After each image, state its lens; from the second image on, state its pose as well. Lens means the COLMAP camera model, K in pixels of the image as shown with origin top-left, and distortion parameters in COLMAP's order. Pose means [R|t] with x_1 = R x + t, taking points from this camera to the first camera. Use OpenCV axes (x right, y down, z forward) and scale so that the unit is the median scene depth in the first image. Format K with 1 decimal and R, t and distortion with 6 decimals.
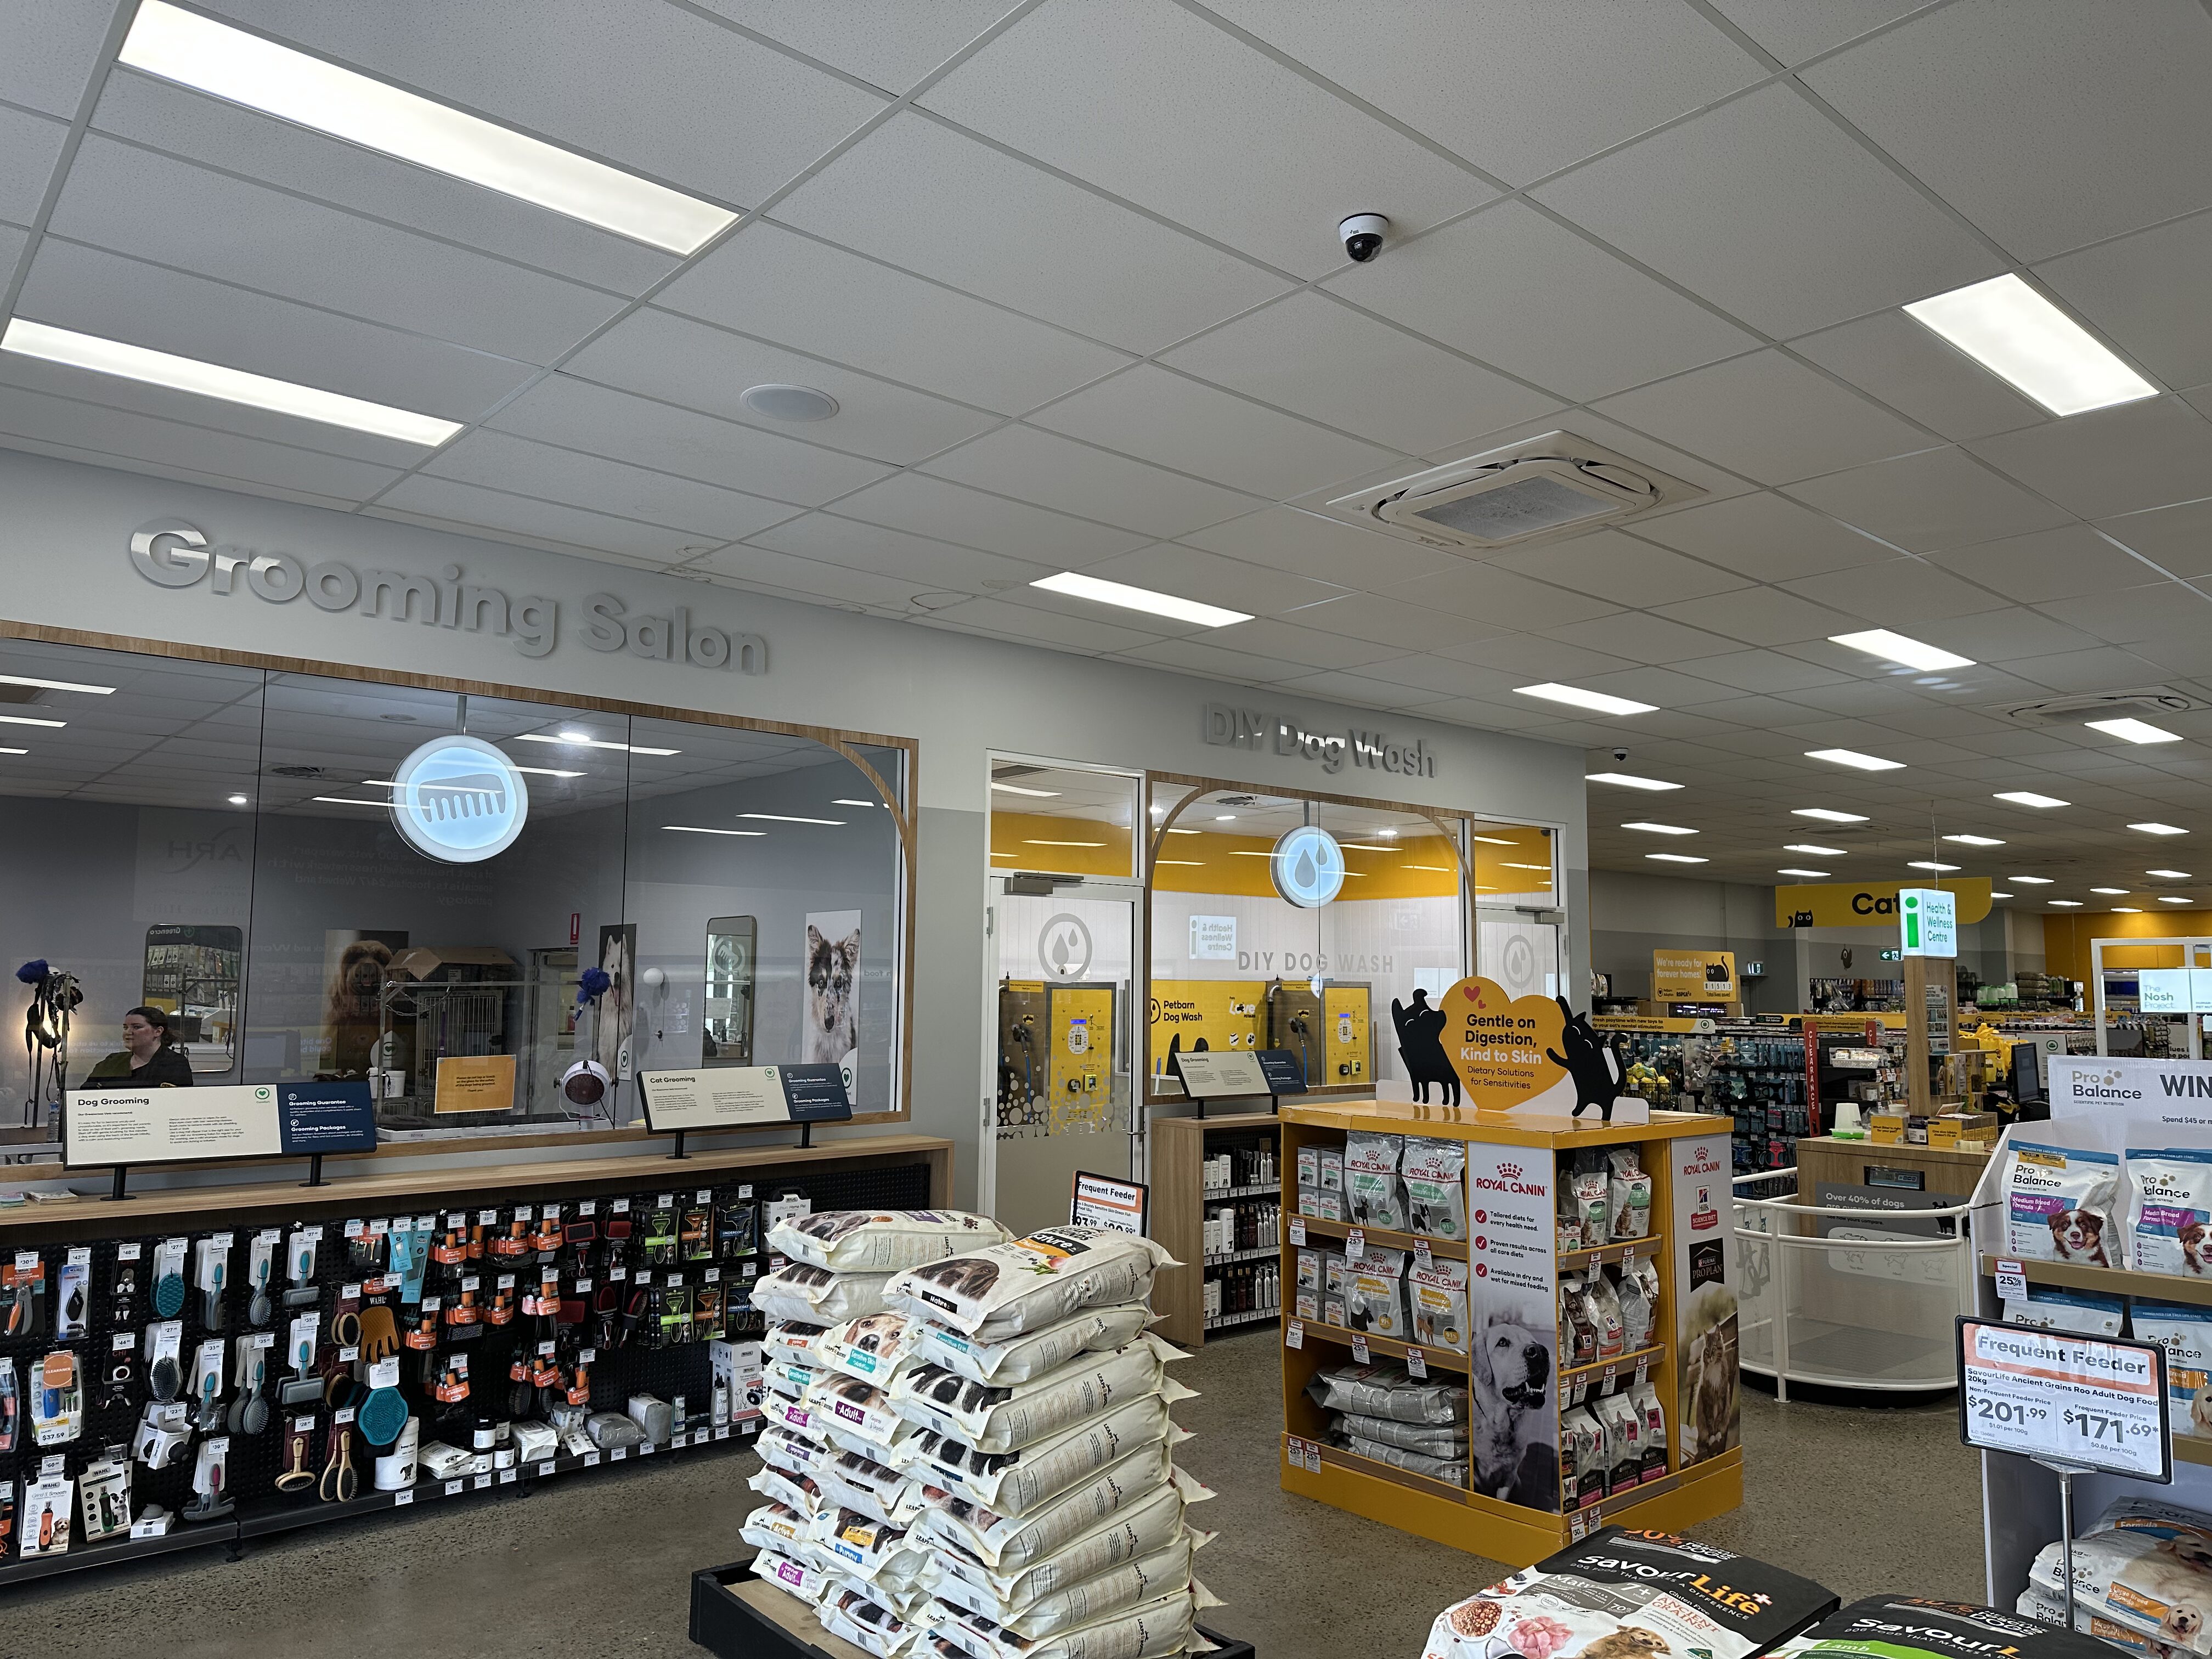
lens RADIAL K [[1533.7, 0, 1106.0], [0, 1533.7, 829.5], [0, 0, 1]] dist [0.090989, -0.112989]
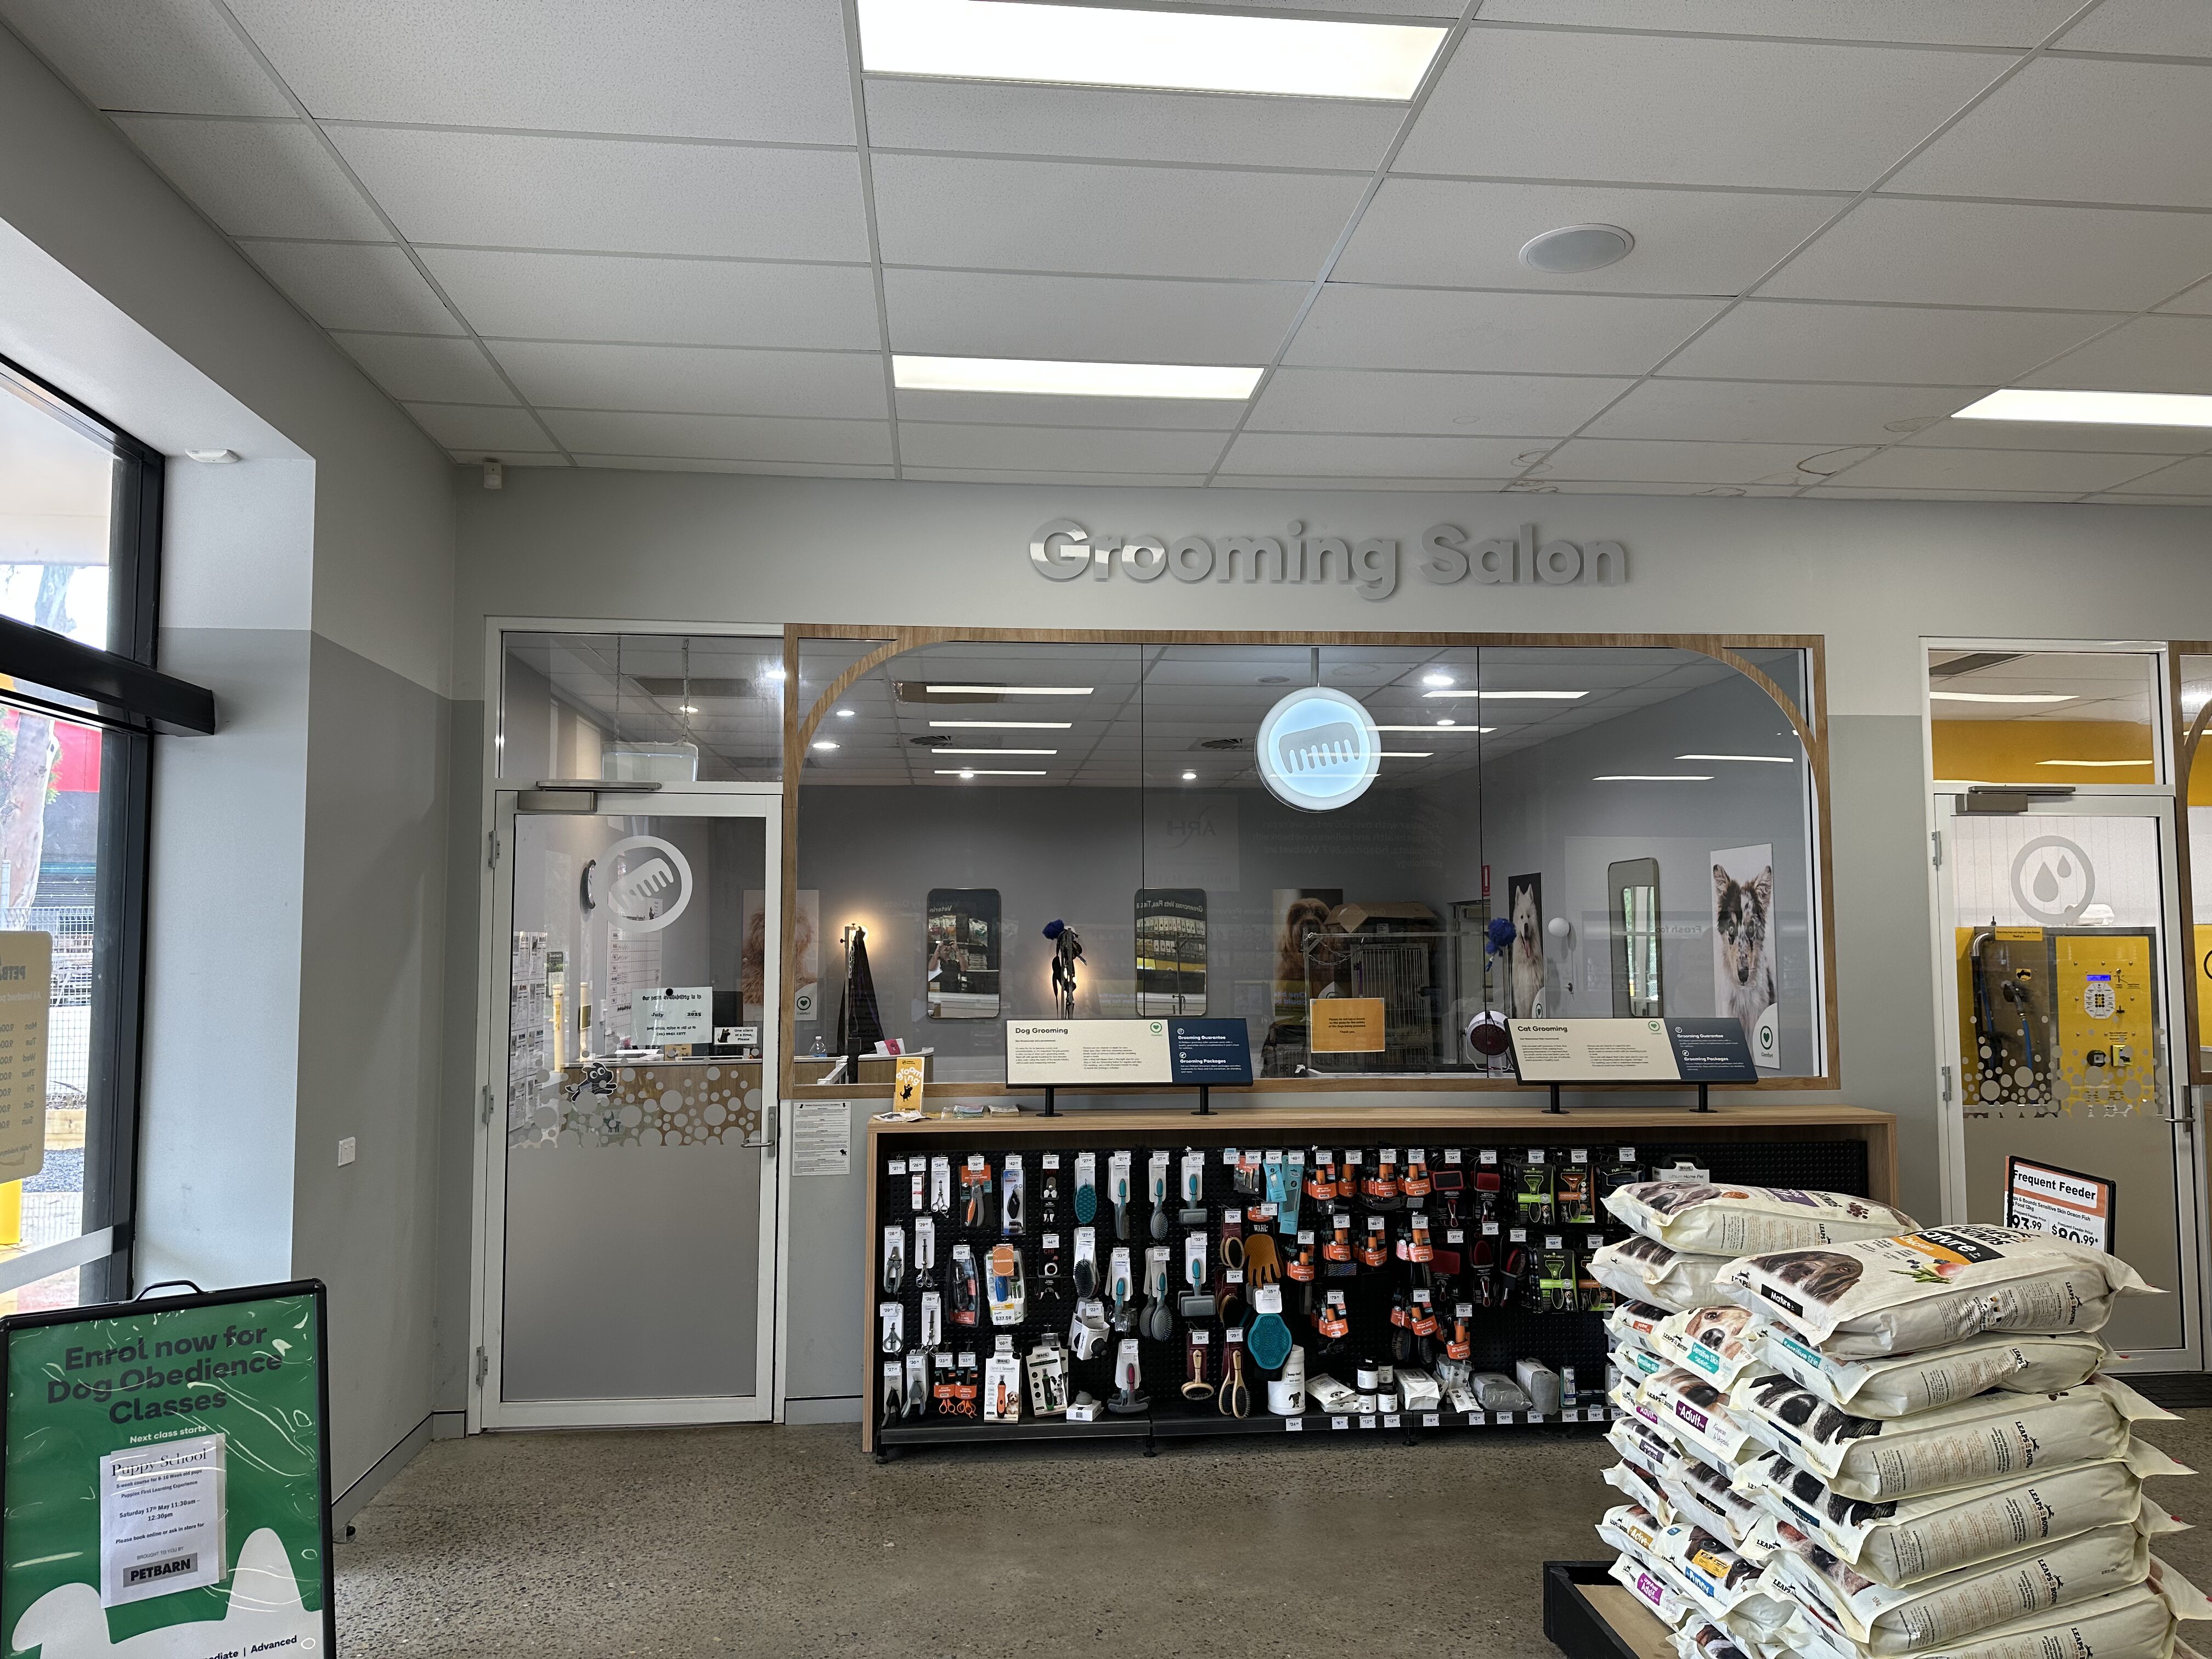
lens RADIAL K [[1544.2, 0, 1098.1], [0, 1544.2, 816.9], [0, 0, 1]] dist [0.056978, -0.062811]
pose [[0.812220, -0.056040, -0.580653, 0.066033], [0.064888, 0.997877, -0.005540, 0.026623], [0.579731, -0.033178, 0.814132, 0.103559]]
